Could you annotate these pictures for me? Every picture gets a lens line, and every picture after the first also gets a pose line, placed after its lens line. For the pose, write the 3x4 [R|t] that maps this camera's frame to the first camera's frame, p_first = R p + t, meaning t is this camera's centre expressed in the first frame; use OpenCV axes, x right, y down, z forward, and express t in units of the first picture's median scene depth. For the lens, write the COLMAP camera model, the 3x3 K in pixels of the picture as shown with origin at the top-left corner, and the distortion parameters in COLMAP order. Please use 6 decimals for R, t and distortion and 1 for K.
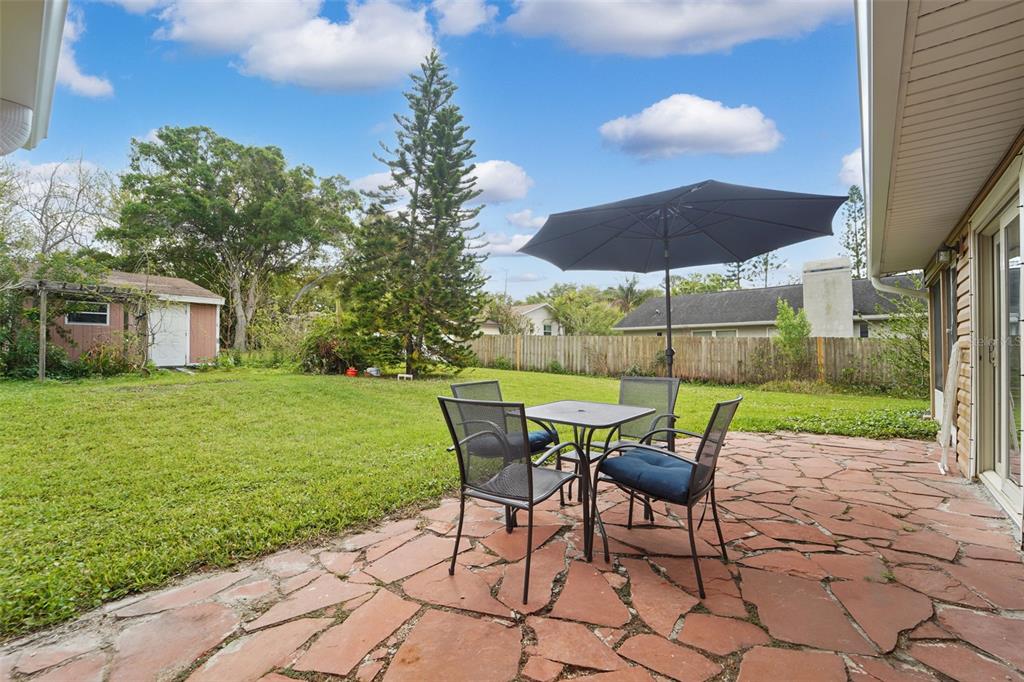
lens RADIAL K [[421.5, 0, 512.0], [0, 421.5, 341.0], [0, 0, 1]] dist [-0.000629, -0.000129]
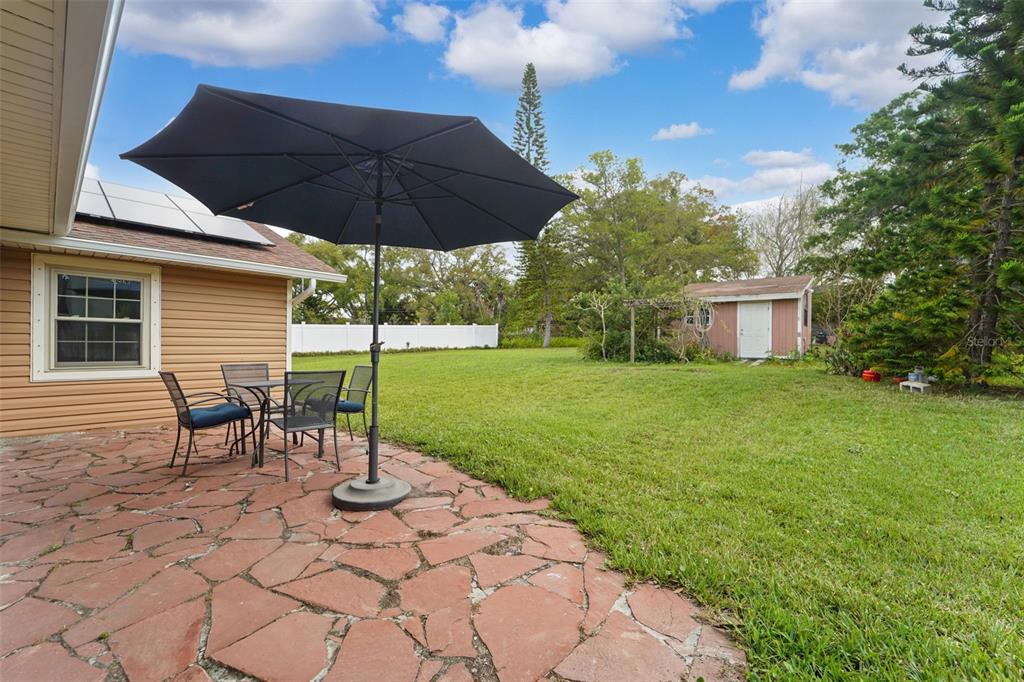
lens RADIAL K [[421.5, 0, 512.0], [0, 421.5, 341.0], [0, 0, 1]] dist [-0.000629, -0.000129]
pose [[-0.038563, -0.002132, -0.999254, 0.730321], [0.018511, 0.999825, -0.002847, 0.013290], [0.999085, -0.018607, -0.038517, 0.820645]]
